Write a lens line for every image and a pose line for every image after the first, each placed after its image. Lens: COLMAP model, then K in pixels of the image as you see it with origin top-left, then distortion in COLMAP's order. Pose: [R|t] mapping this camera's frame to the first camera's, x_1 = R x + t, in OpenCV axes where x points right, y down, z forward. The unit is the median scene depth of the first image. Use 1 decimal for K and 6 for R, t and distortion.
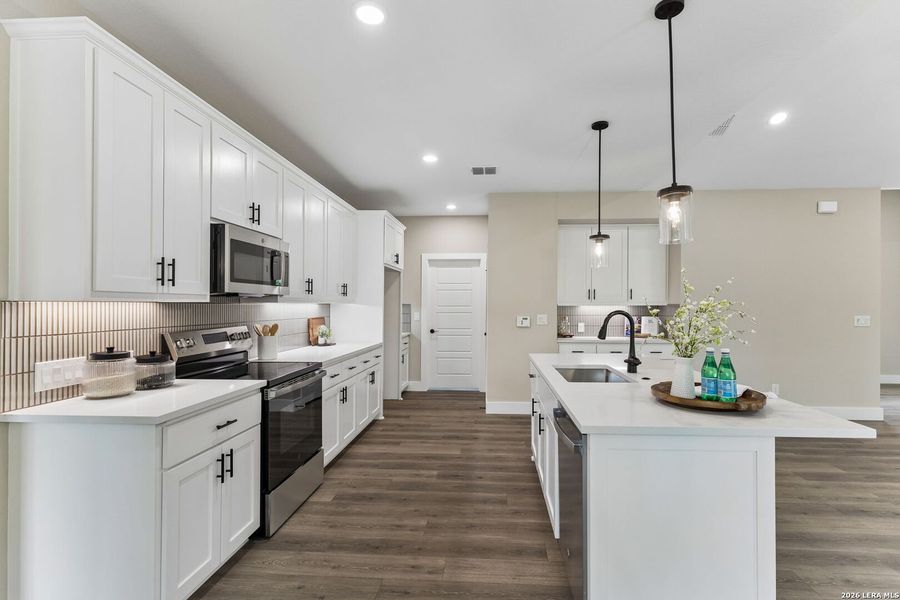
lens RADIAL K [[408.0, 0, 469.9], [0, 408.0, 302.6], [0, 0, 1]] dist [0.006095, -0.002172]
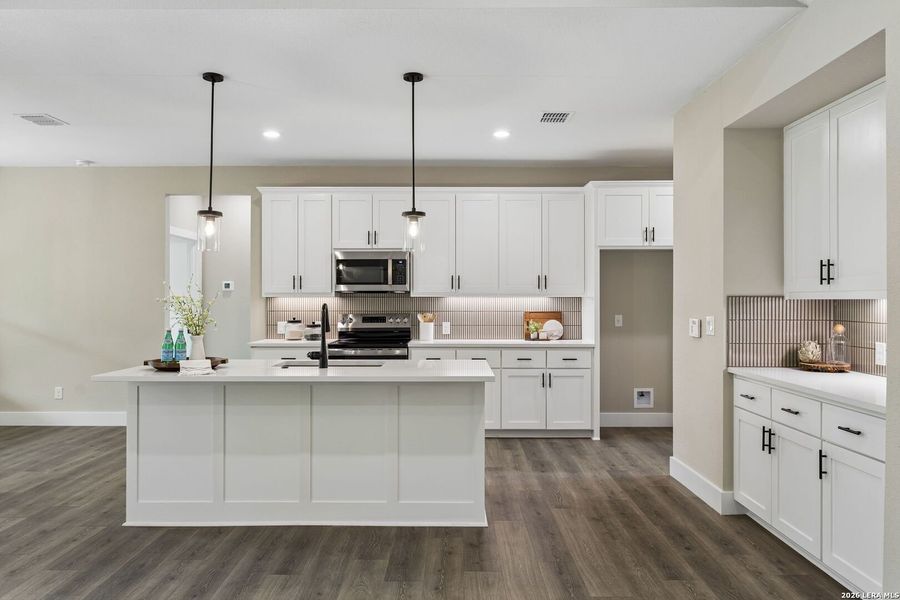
lens RADIAL K [[627.6, 0, 449.5], [0, 627.6, 299.6], [0, 0, 1]] dist [0.001573, 0.009425]
pose [[0.058876, 0.000311, -0.998265, 1.236257], [0.007262, 0.999973, 0.000740, 0.006916], [0.998239, -0.007293, 0.058872, 0.790226]]
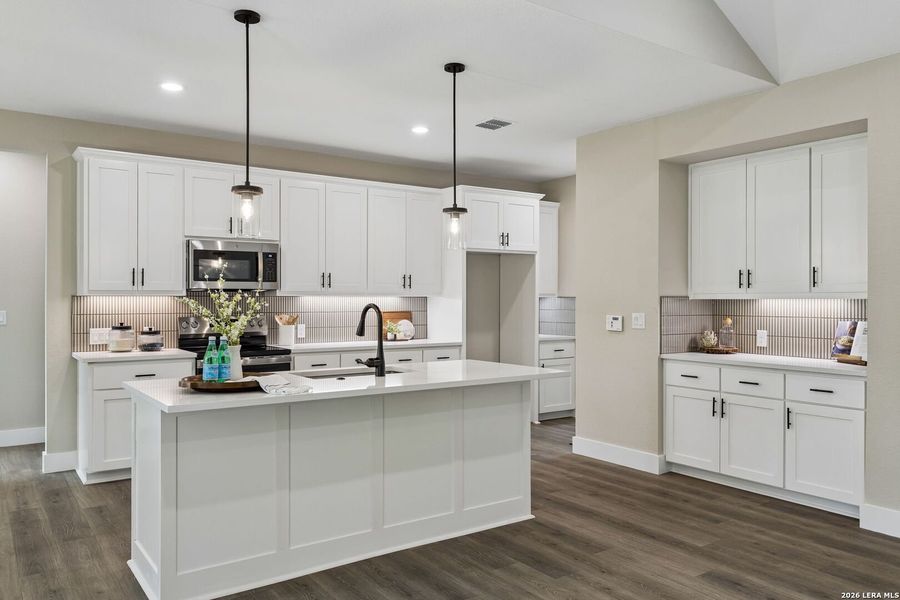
lens RADIAL K [[670.1, 0, 450.9], [0, 670.1, 301.7], [0, 0, 1]] dist [0.027070, -0.005198]
pose [[0.627045, 0.003629, -0.778975, 1.035118], [0.004927, 0.999951, 0.008624, 0.002106], [0.778968, -0.009245, 0.626996, 0.150778]]
